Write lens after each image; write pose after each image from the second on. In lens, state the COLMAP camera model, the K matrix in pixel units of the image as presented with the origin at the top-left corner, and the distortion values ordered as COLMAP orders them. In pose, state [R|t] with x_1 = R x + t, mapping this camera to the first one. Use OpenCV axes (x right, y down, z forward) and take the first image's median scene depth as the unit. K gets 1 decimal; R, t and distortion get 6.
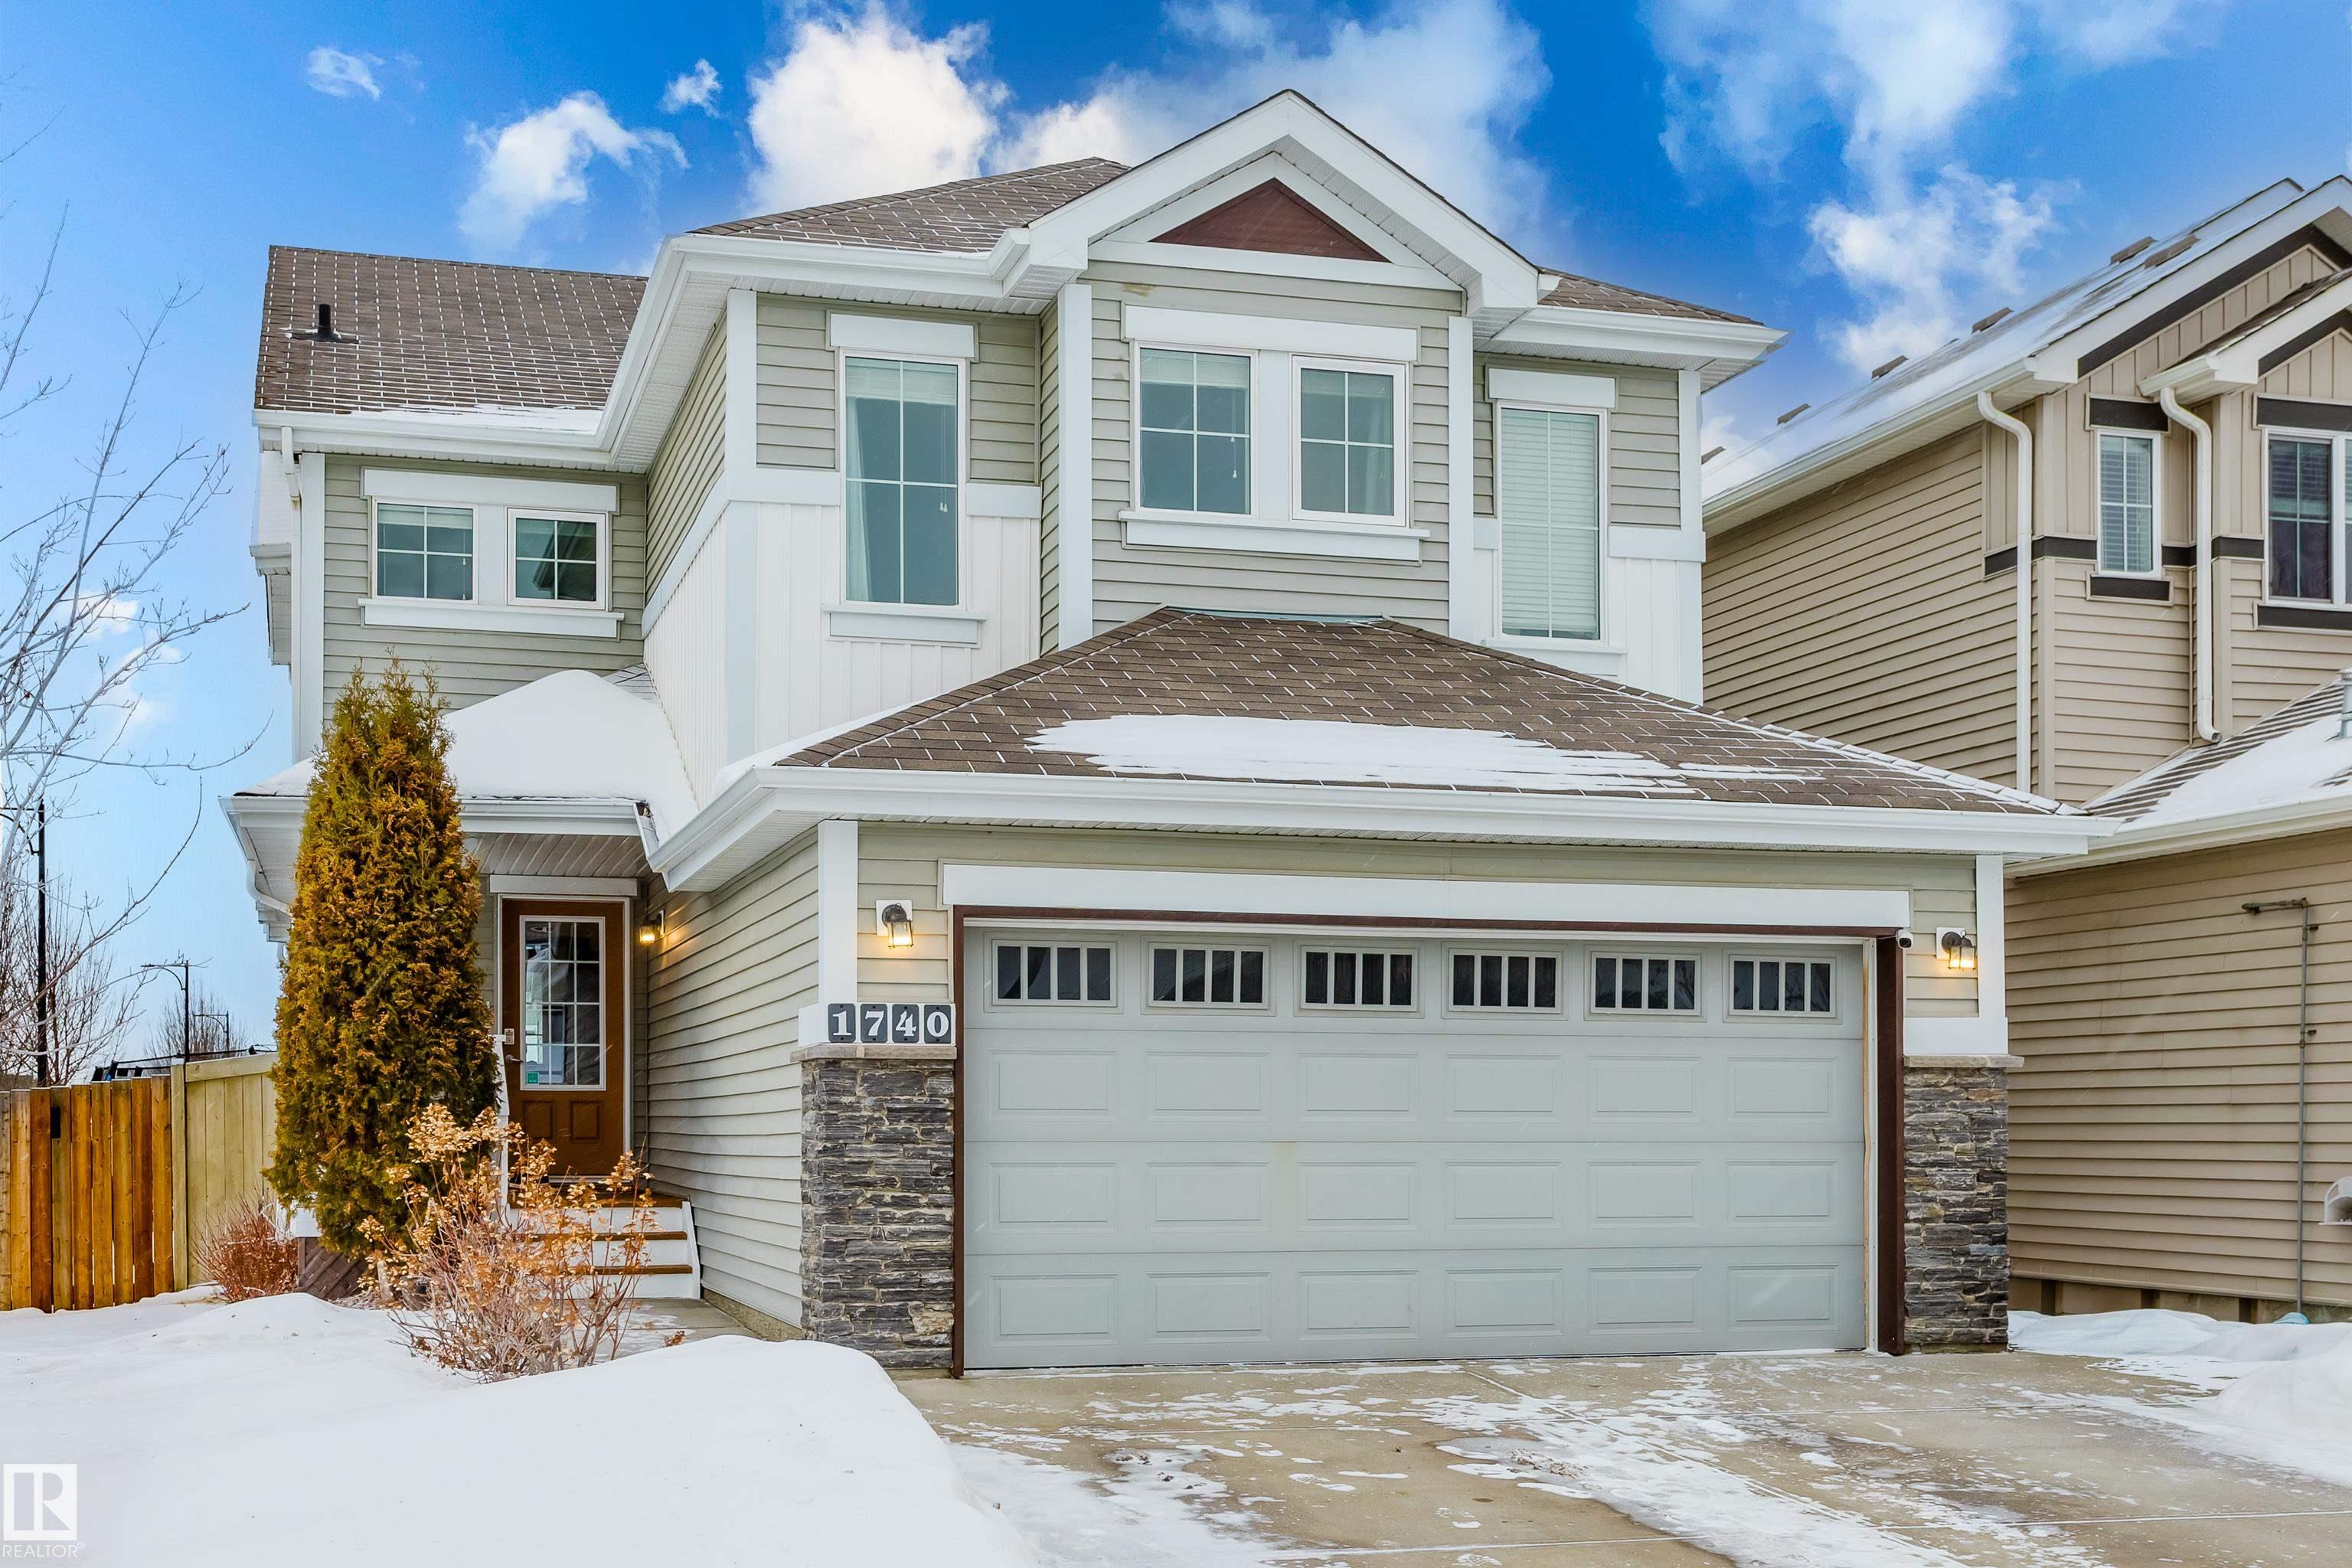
lens RADIAL K [[1848.3, 0, 1176.1], [0, 1848.3, 794.5], [0, 0, 1]] dist [-0.006382, 0.003206]
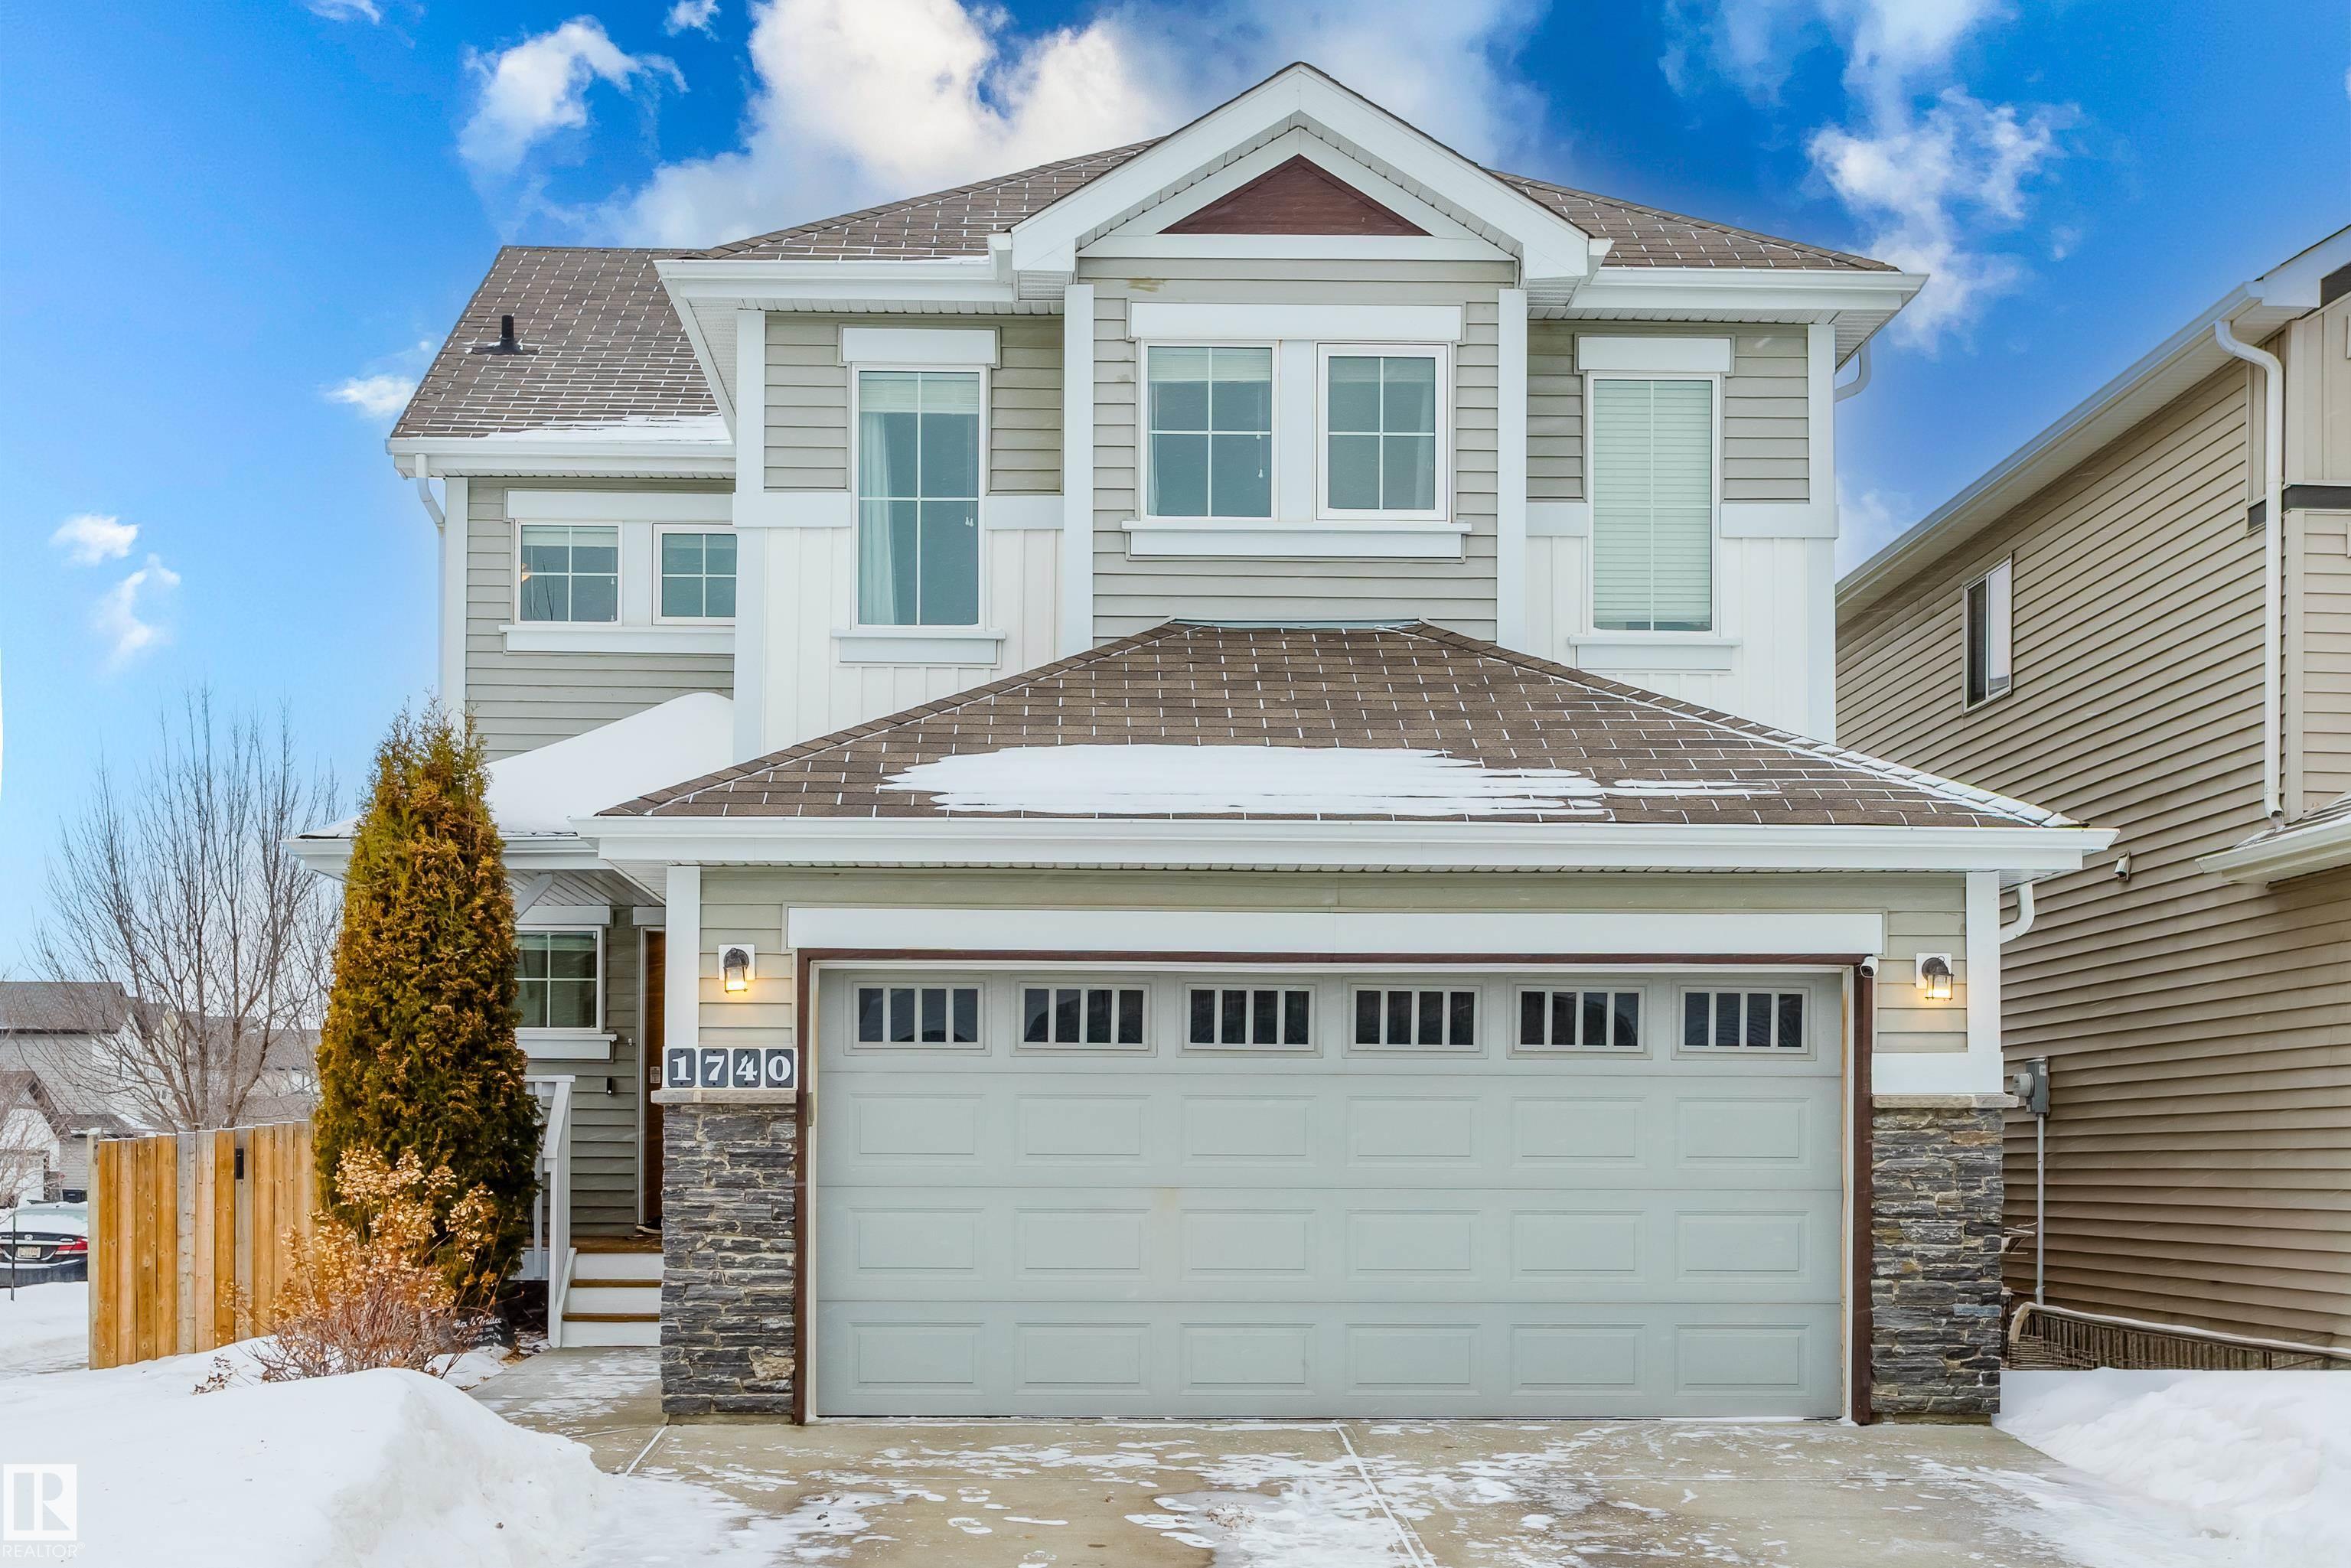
lens RADIAL K [[2061.3, 0, 1175.2], [0, 2061.3, 777.8], [0, 0, 1]] dist [-0.002549, -0.009266]
pose [[0.988180, -0.026575, -0.150979, 0.203703], [0.025089, 0.999616, -0.011738, -0.011324], [0.151233, 0.007811, 0.988467, -0.055168]]
